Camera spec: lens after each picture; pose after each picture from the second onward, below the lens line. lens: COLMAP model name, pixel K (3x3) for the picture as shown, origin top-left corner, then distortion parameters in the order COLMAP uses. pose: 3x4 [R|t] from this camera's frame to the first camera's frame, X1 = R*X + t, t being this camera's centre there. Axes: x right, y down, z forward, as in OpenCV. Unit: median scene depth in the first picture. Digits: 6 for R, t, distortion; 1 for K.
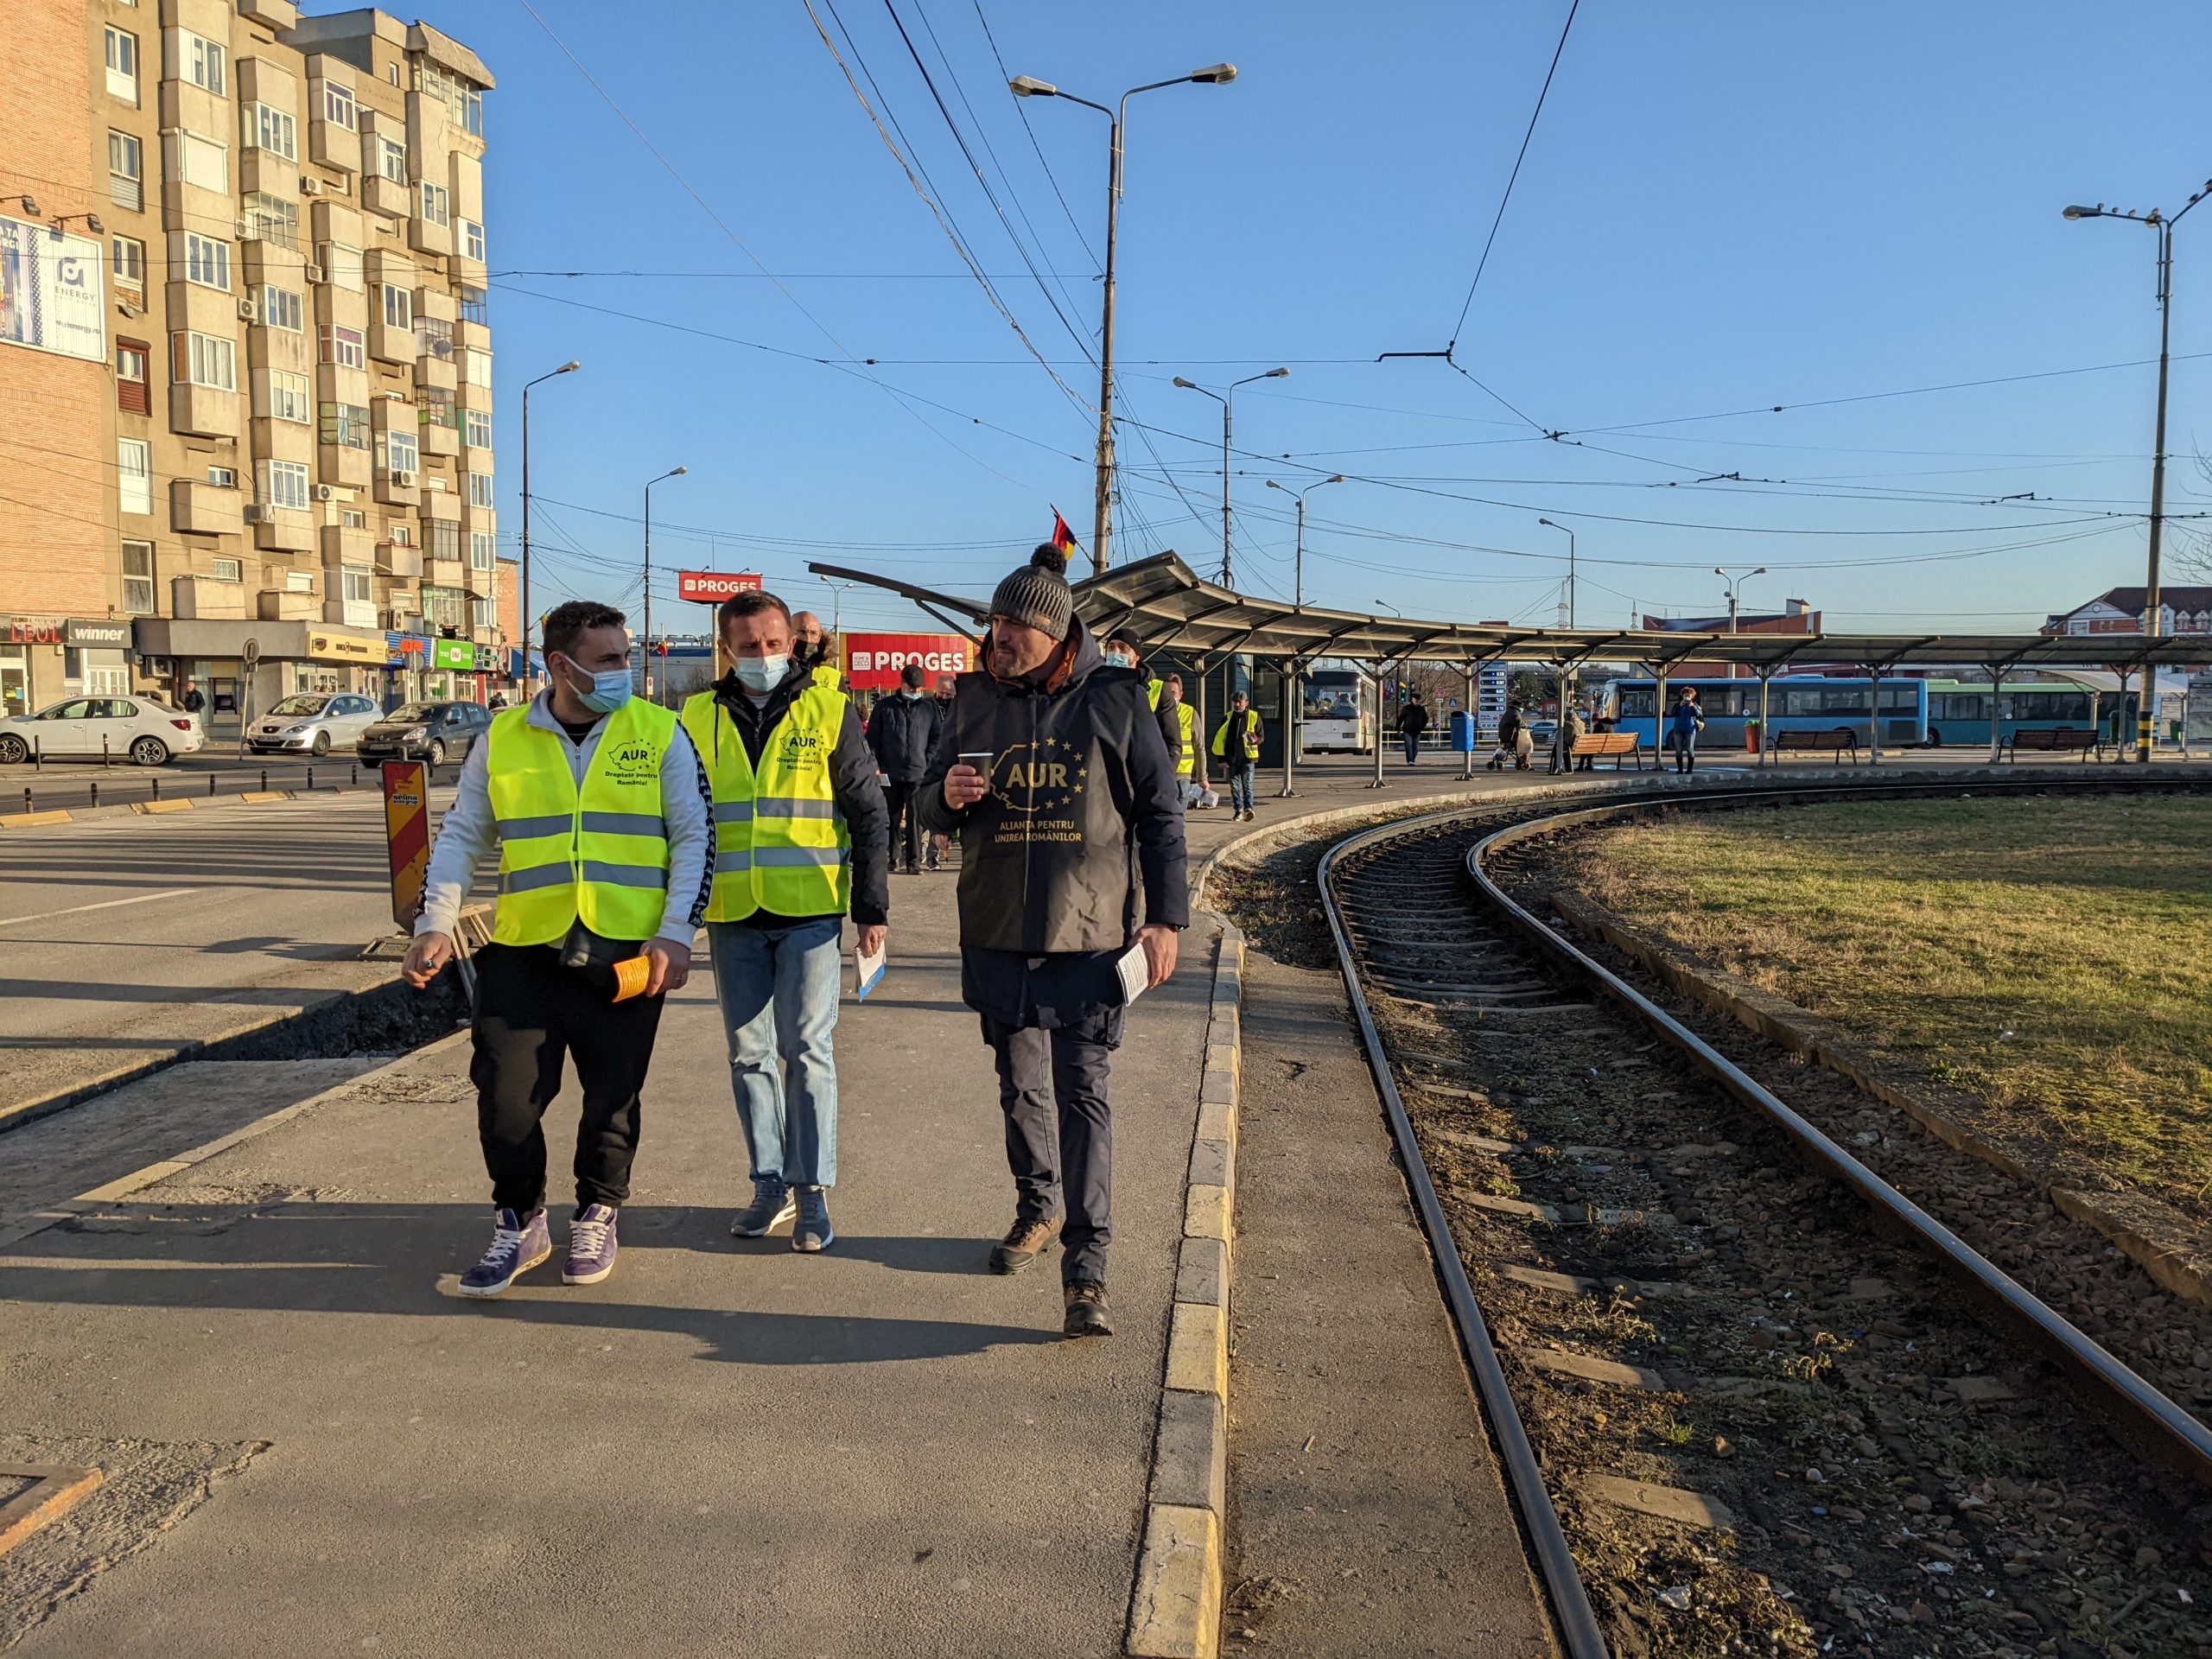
lens RADIAL K [[1778.2, 0, 1102.9], [0, 1778.2, 840.2], [0, 0, 1]] dist [0.060886, -0.085315]
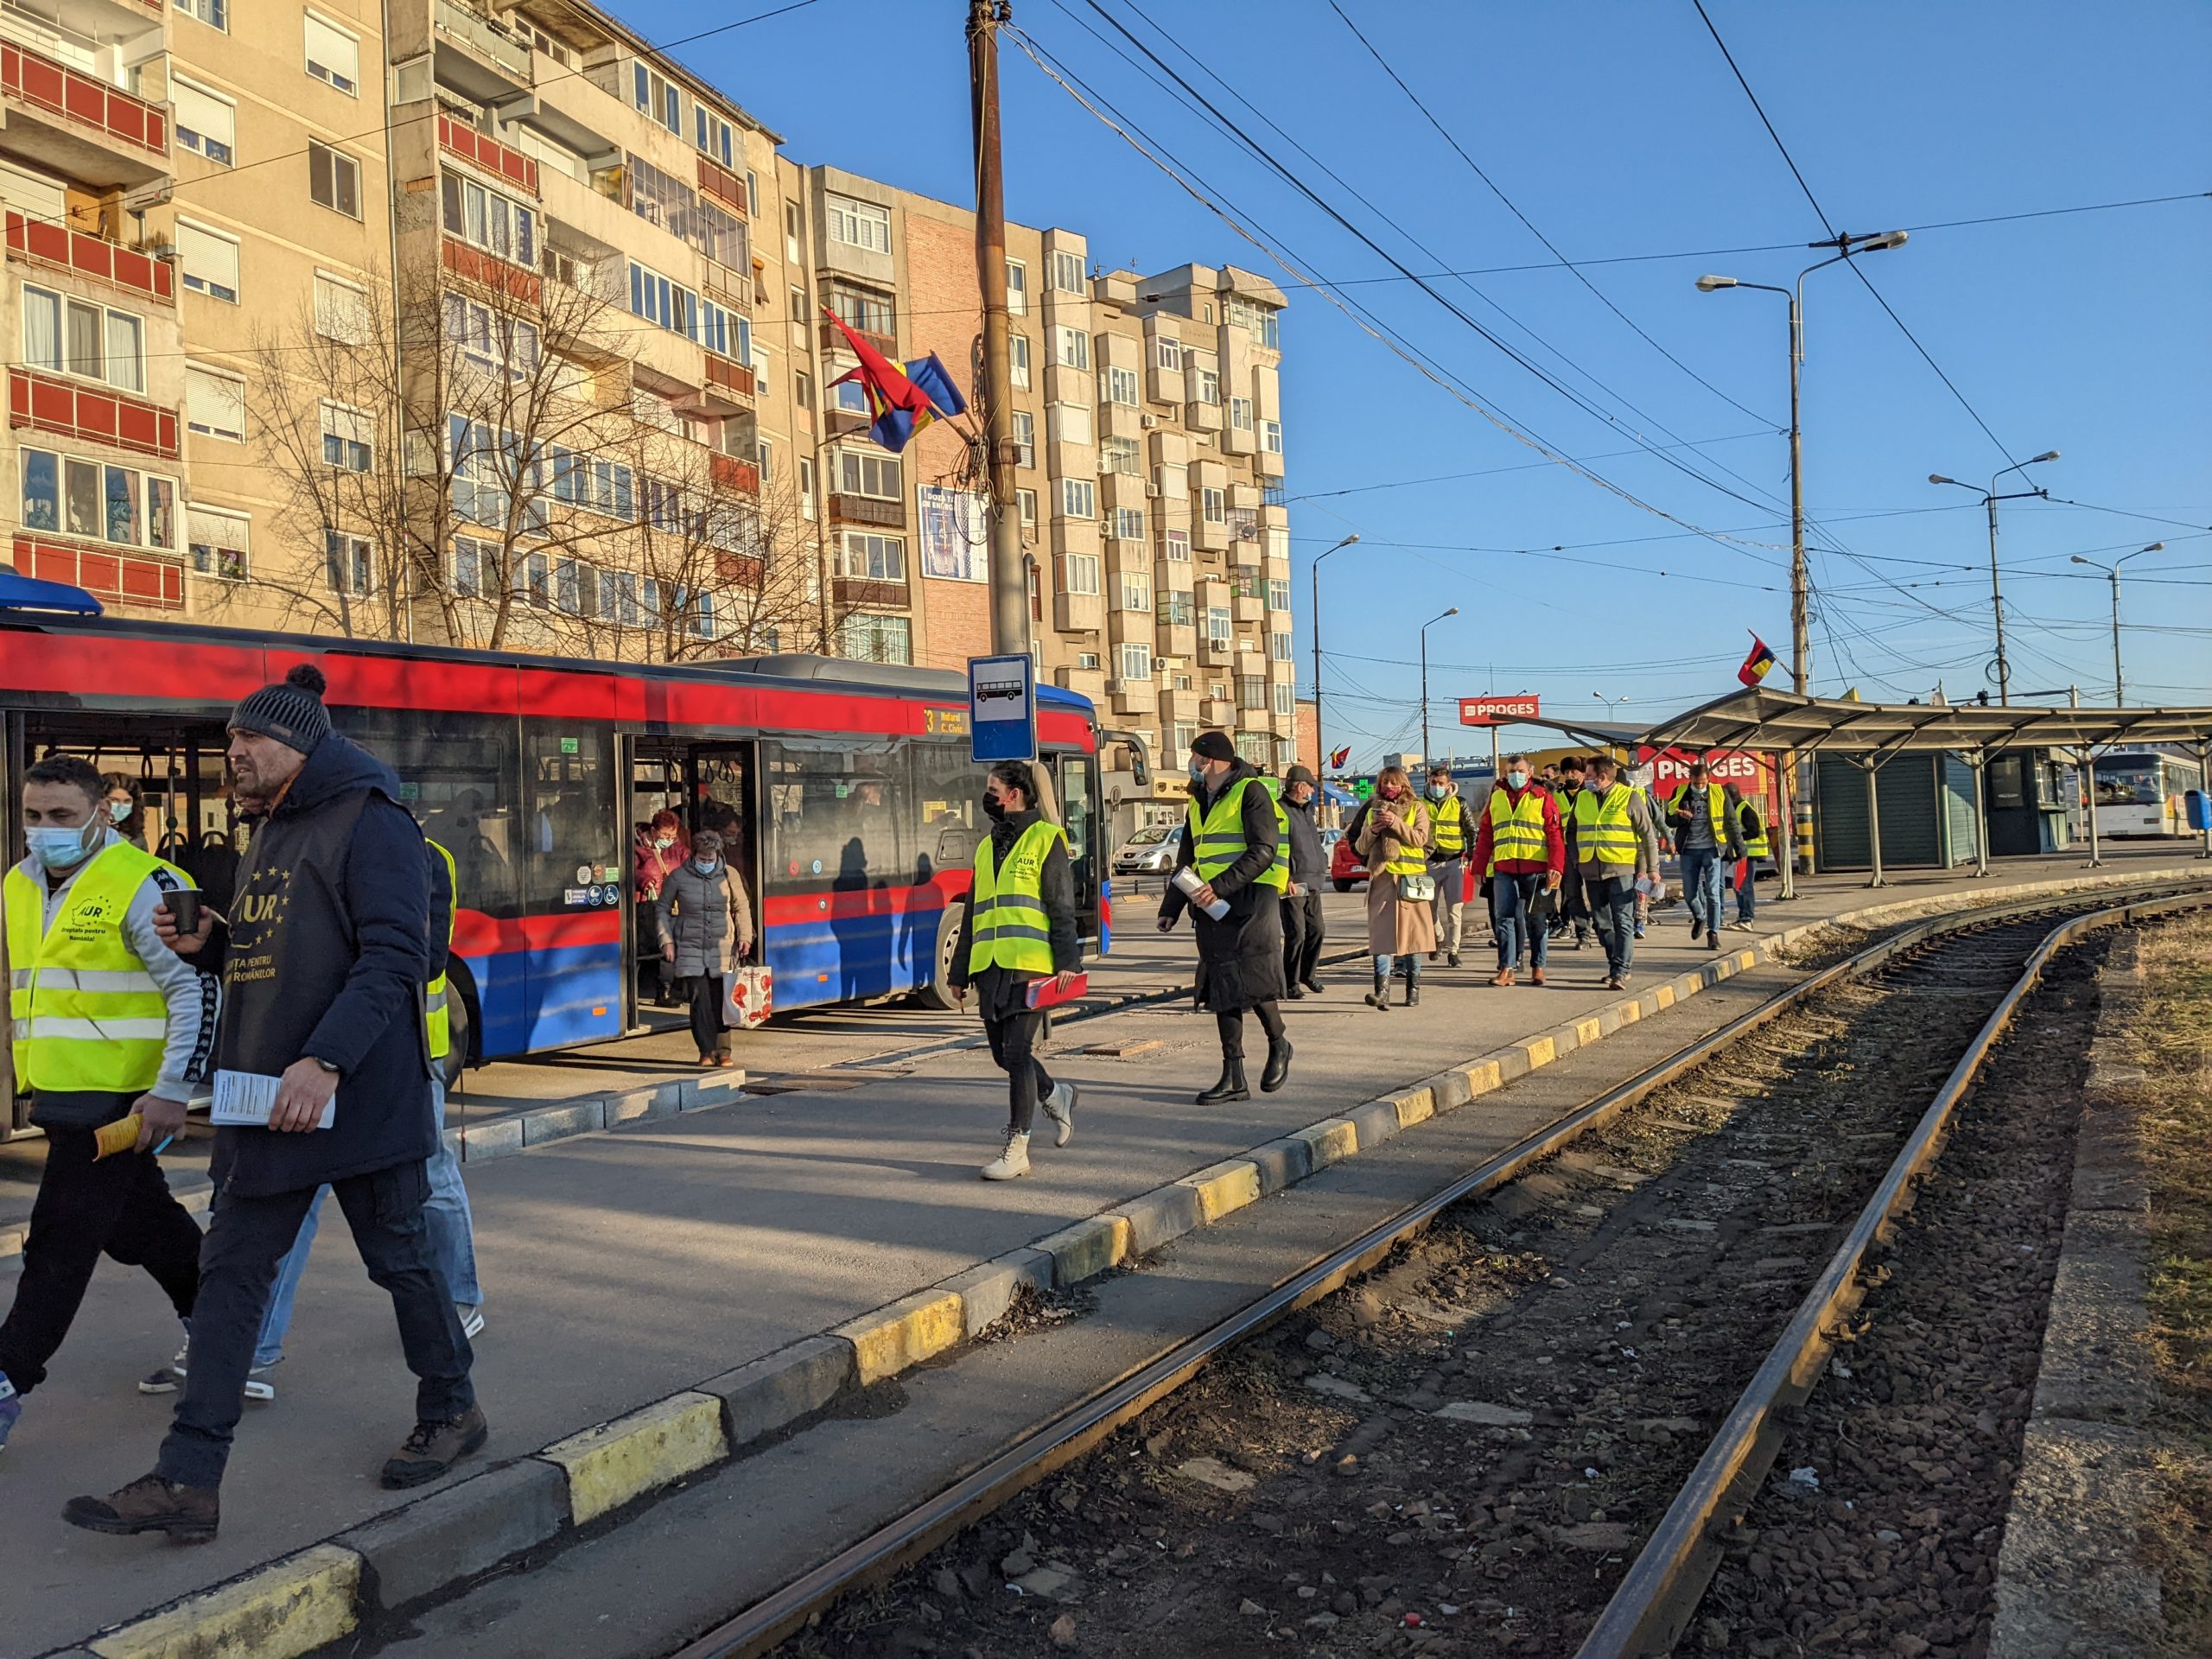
lens RADIAL K [[1778.2, 0, 1102.9], [0, 1778.2, 840.2], [0, 0, 1]] dist [0.060886, -0.085315]
pose [[0.904966, -0.042429, -0.423363, 0.040306], [0.014232, 0.997477, -0.069544, 0.010766], [0.425246, 0.056909, 0.903287, -0.109038]]
